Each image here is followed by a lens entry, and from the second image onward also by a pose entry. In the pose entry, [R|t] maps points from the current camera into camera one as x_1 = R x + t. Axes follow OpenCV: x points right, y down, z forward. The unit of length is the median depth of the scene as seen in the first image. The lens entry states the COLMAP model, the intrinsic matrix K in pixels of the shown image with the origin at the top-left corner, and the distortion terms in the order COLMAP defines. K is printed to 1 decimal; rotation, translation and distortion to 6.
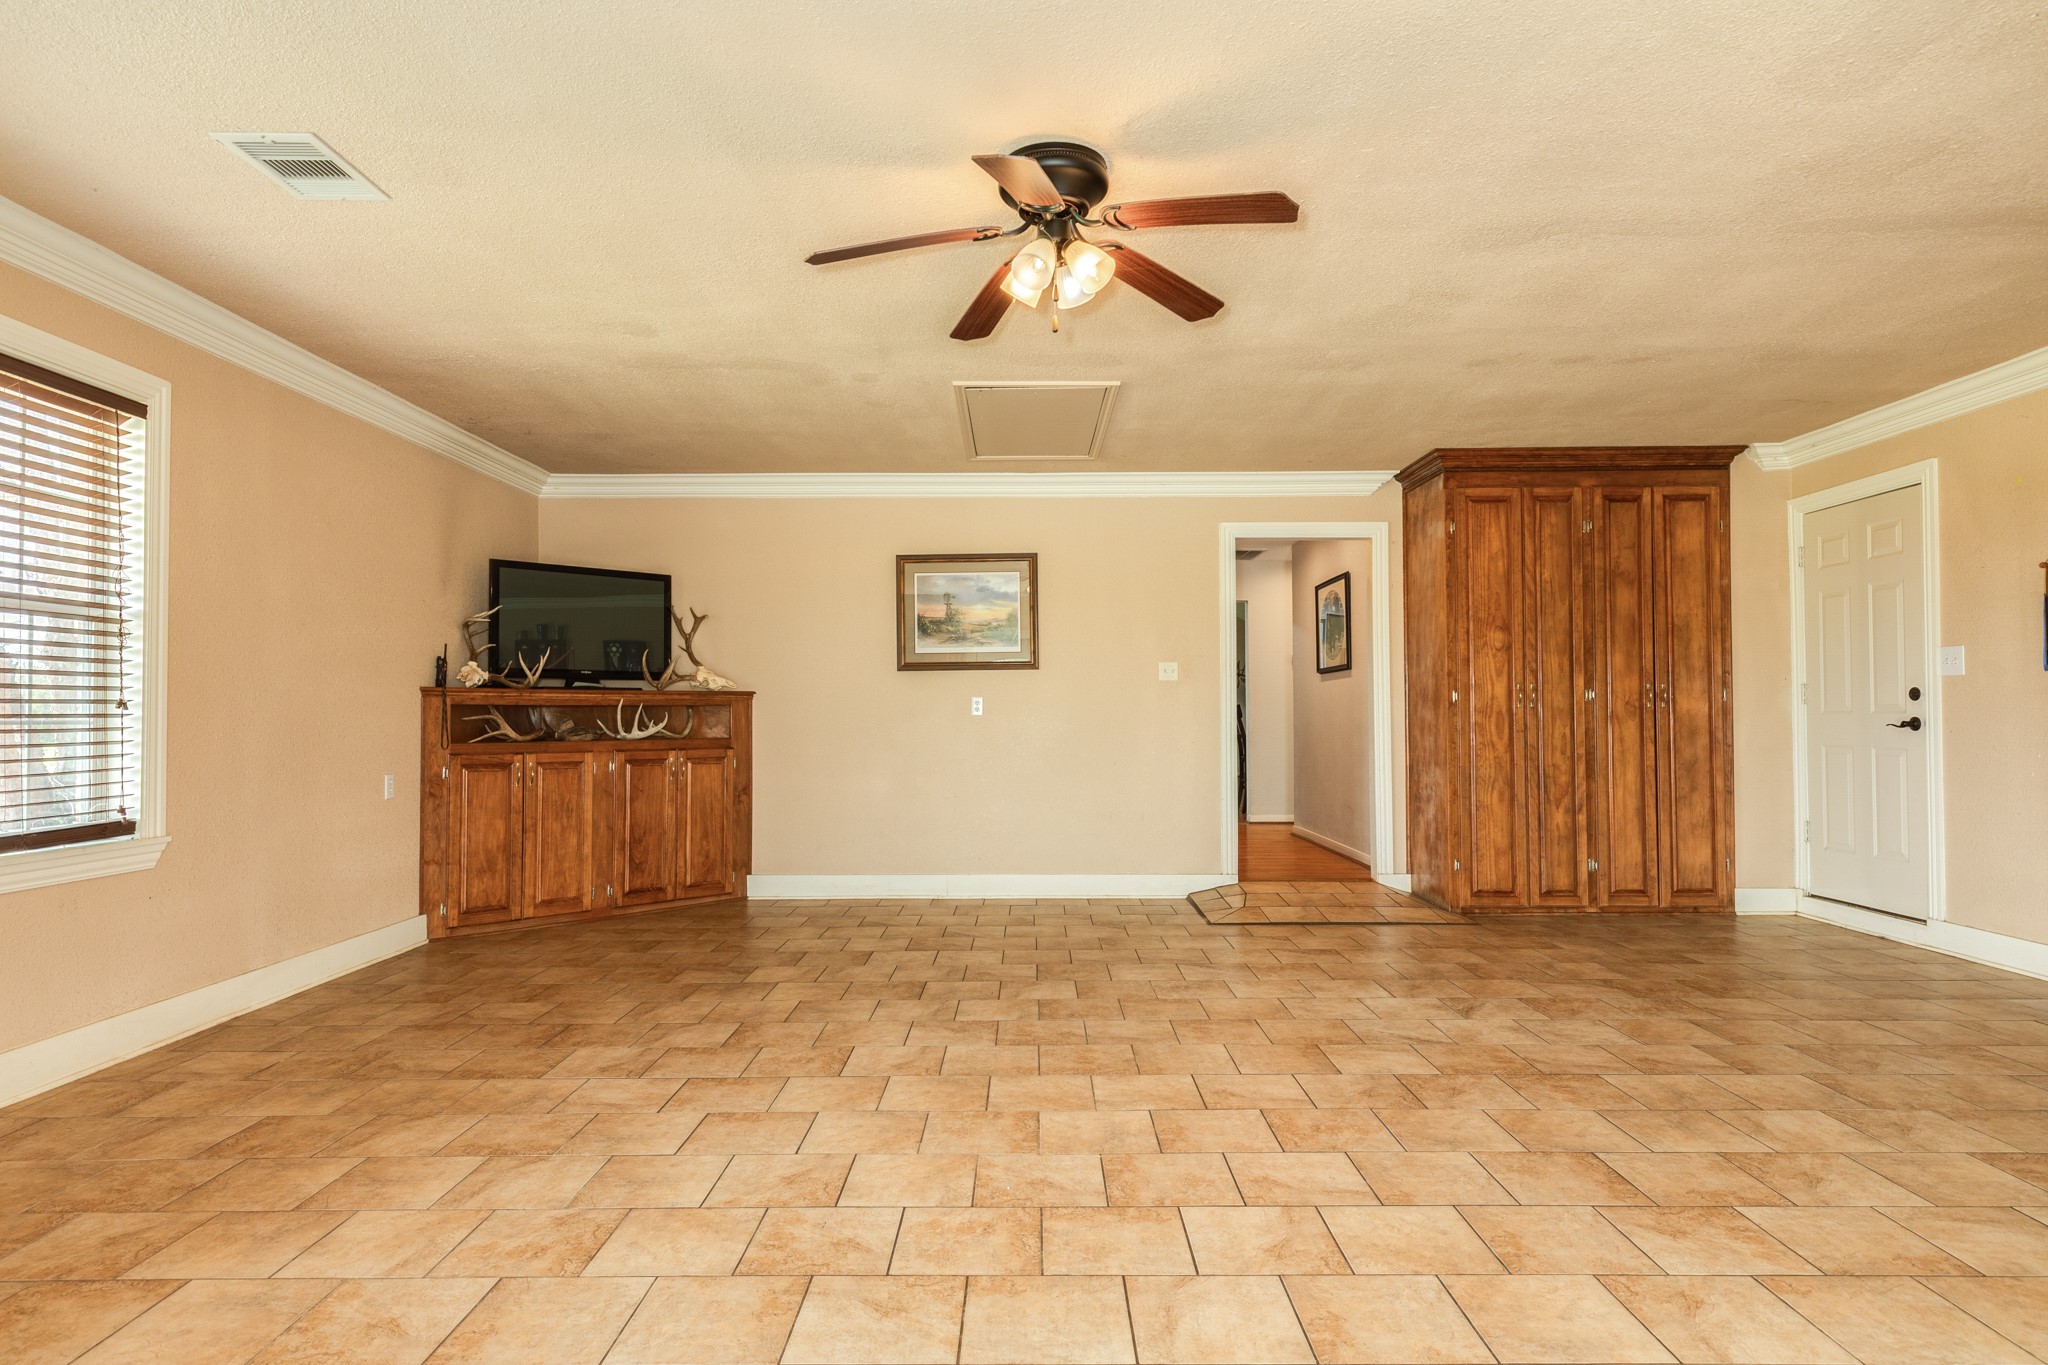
lens RADIAL K [[1135.0, 0, 1024.0], [0, 1135.0, 682.5], [0, 0, 1]] dist [0.006015, 0.000581]
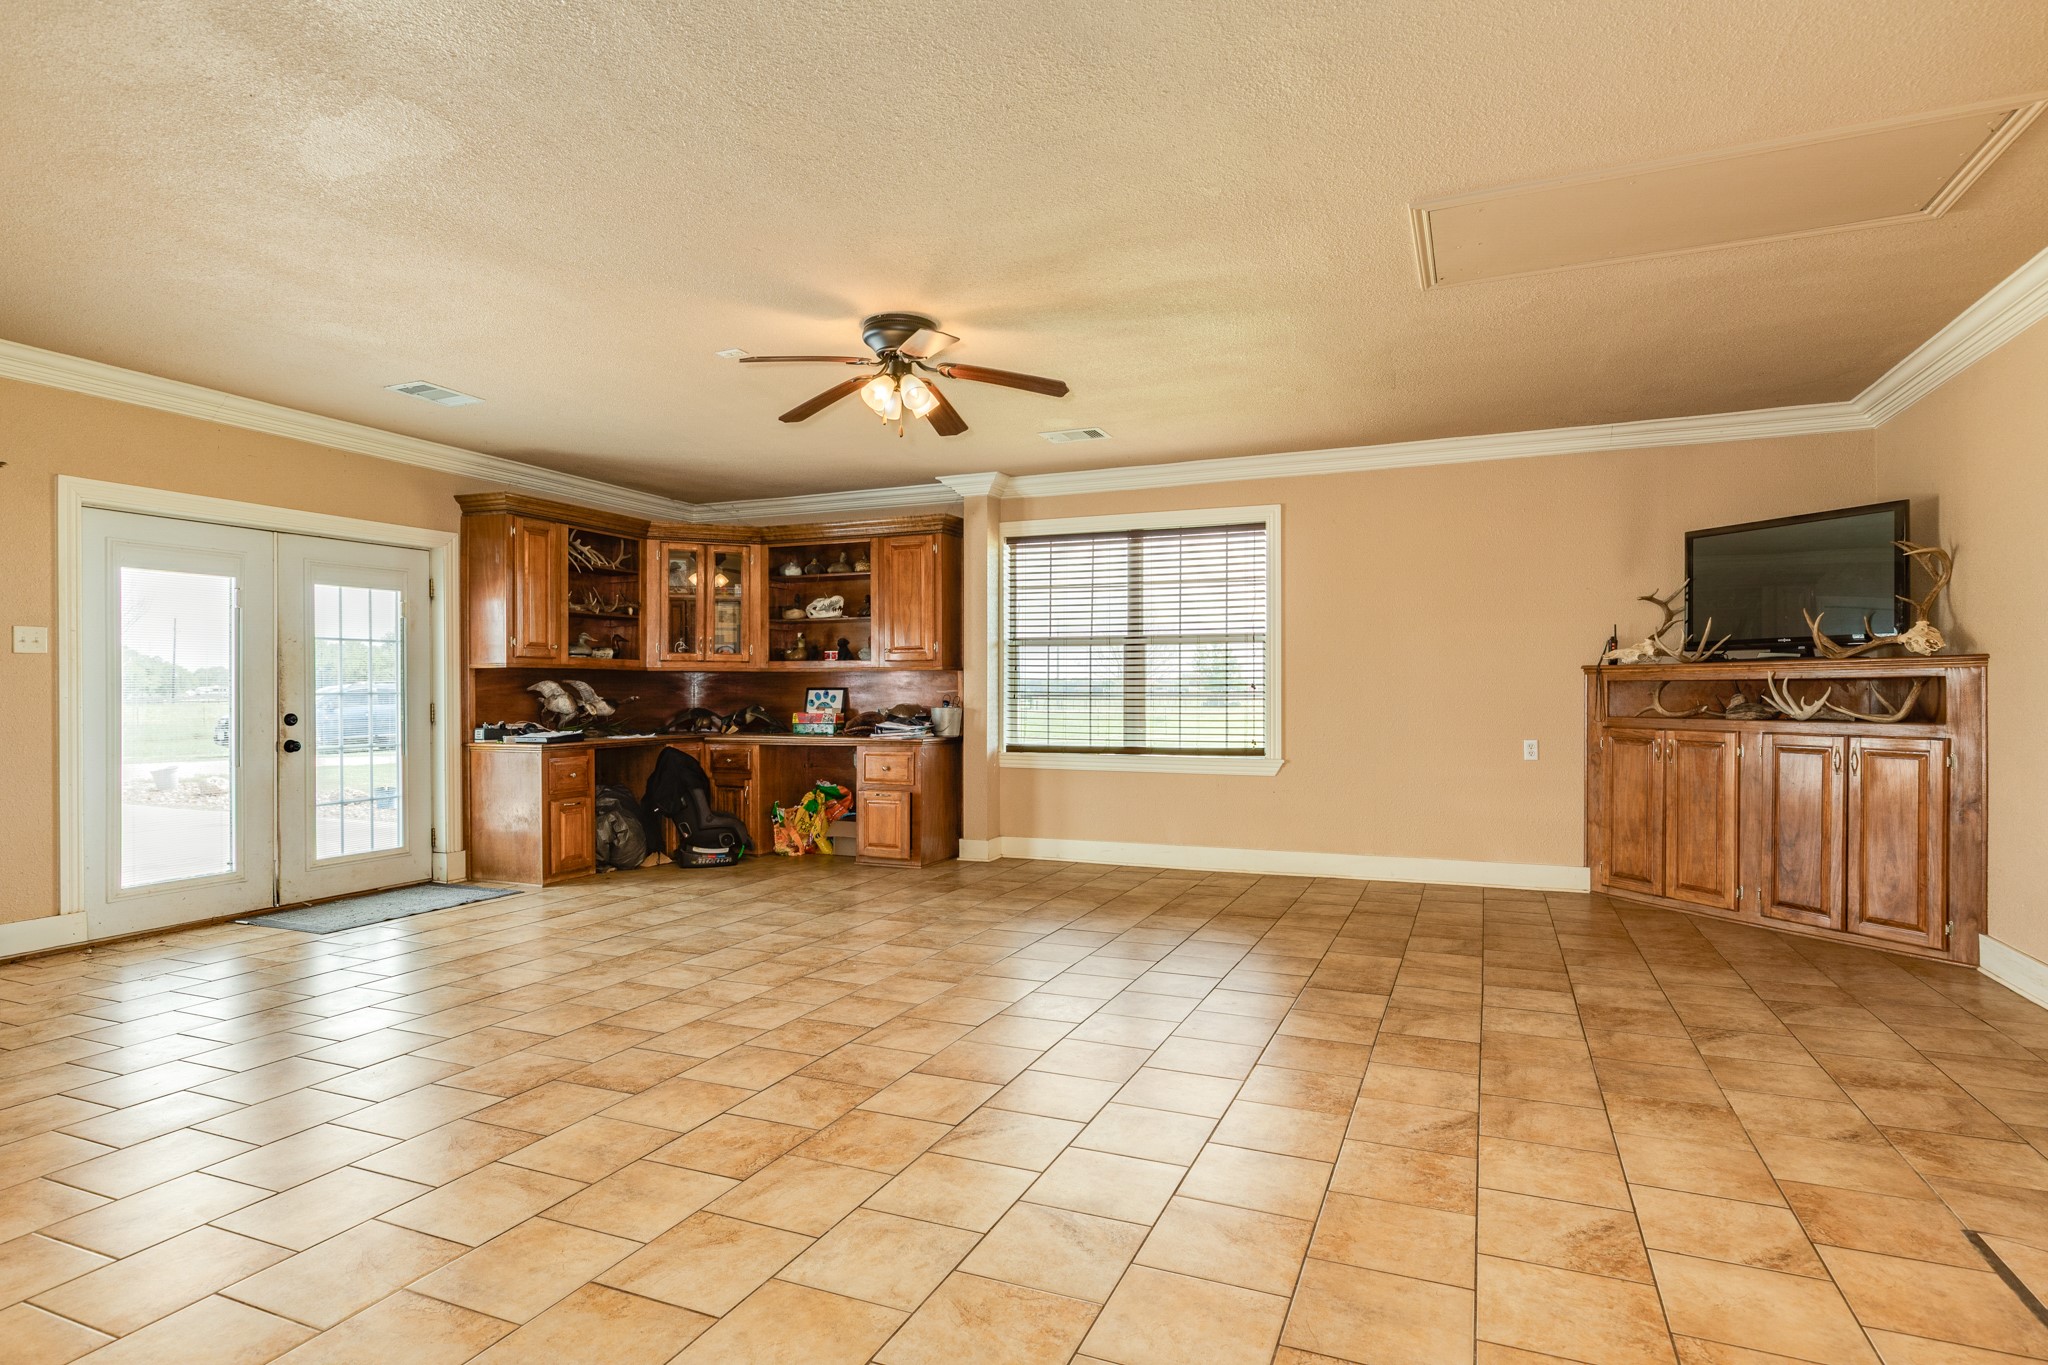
lens RADIAL K [[1077.7, 0, 1024.0], [0, 1077.7, 682.5], [0, 0, 1]] dist [-0.001122, 0.000237]
pose [[-0.389278, -0.000956, -0.921120, 0.994109], [0.031715, 0.999393, -0.014440, 0.027146], [0.920574, -0.034834, -0.389012, 1.332470]]
